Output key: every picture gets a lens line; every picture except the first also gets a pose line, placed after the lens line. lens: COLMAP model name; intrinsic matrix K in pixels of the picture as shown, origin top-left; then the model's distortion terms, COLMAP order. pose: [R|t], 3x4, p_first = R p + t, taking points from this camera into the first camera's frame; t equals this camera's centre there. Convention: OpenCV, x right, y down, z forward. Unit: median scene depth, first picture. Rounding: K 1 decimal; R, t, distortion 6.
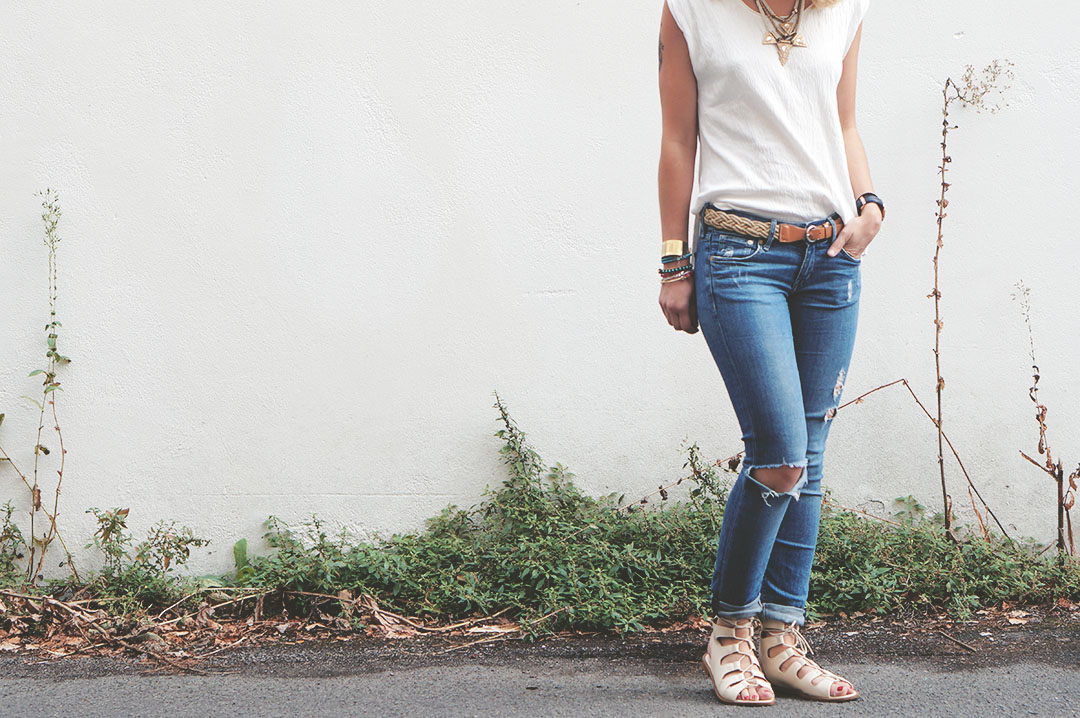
lens RADIAL K [[2762.7, 0, 530.4], [0, 2762.7, 361.4], [0, 0, 1]] dist [0.065915, 0.000000]
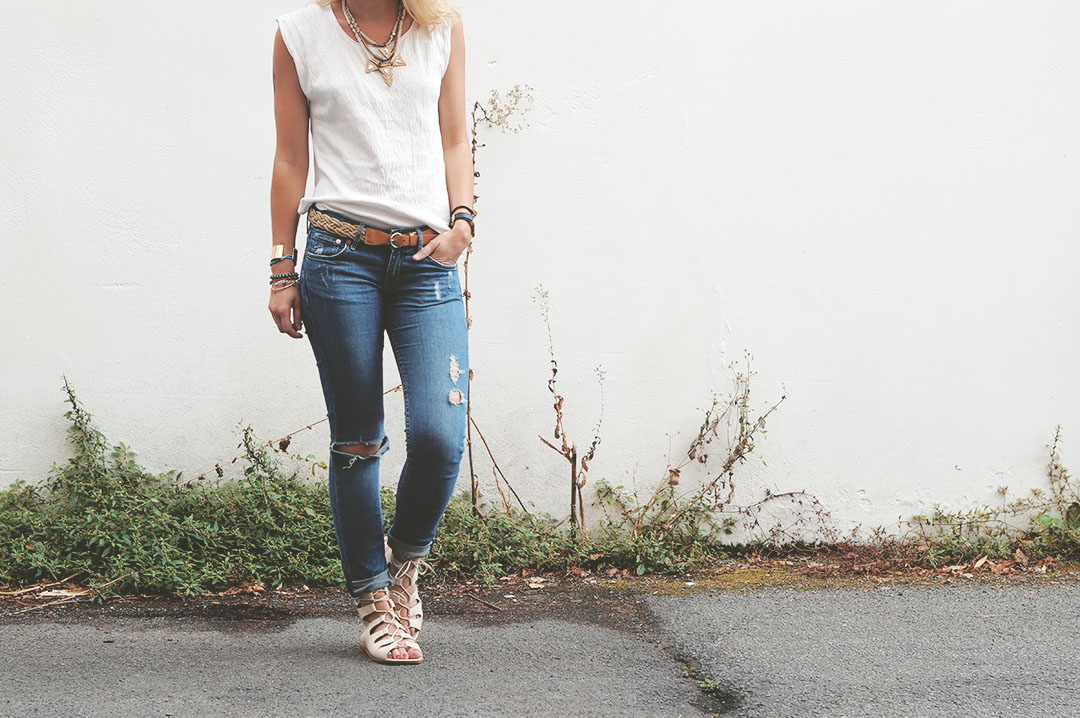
lens RADIAL K [[2762.7, 0, 531.8], [0, 2762.7, 361.1], [0, 0, 1]] dist [0.065915, 0.000000]
pose [[0.982211, 0.018507, 0.186865, -0.036912], [-0.018034, 0.999828, -0.004227, 0.006844], [-0.186911, 0.000782, 0.982376, -0.102762]]
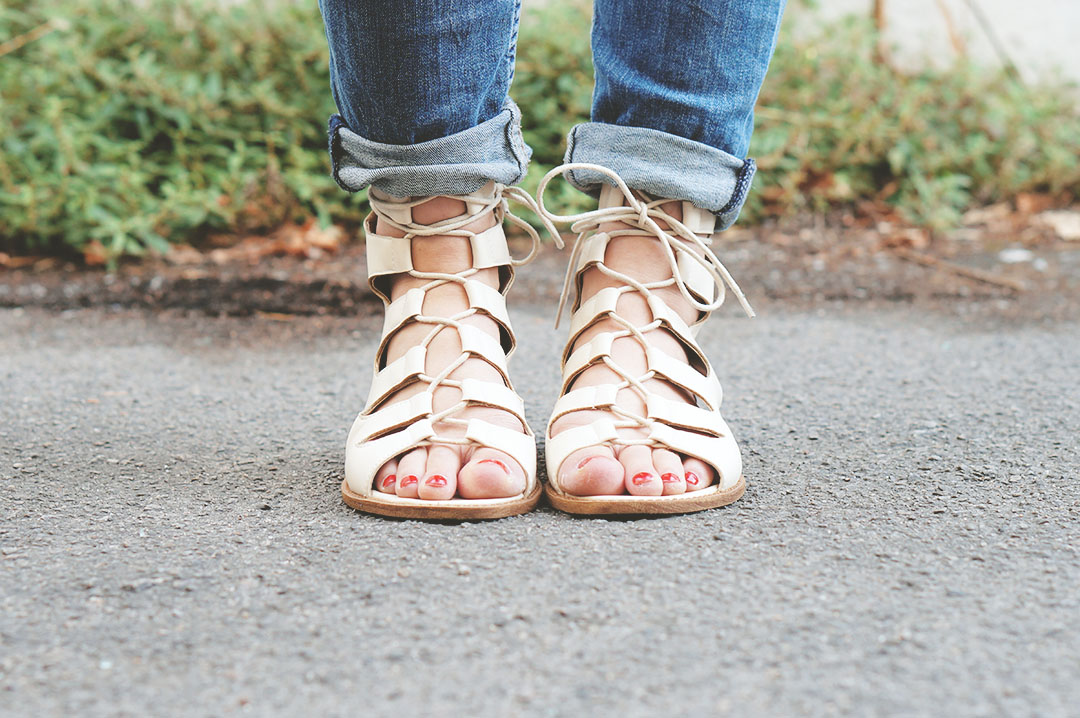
lens RADIAL K [[2762.7, 0, 548.4], [0, 2762.7, 361.0], [0, 0, 1]] dist [0.065915, 0.000000]
pose [[0.991807, -0.001432, 0.127739, 0.043317], [-0.009245, 0.996510, 0.082956, 0.076948], [-0.127412, -0.083457, 0.988332, 0.579977]]
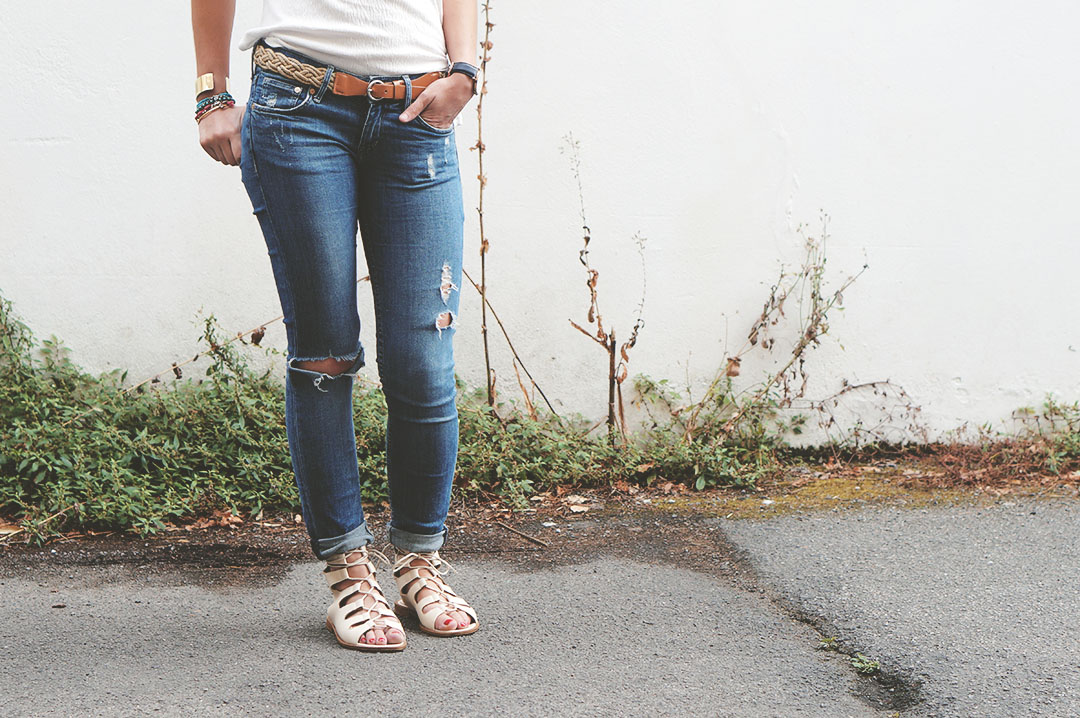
lens RADIAL K [[2762.7, 0, 535.9], [0, 2762.7, 357.3], [0, 0, 1]] dist [0.065915, 0.000000]
pose [[0.971060, -0.009471, 0.238647, -0.052485], [-0.004043, 0.998418, 0.056075, -0.006511], [-0.238800, -0.055417, 0.969486, 0.121225]]
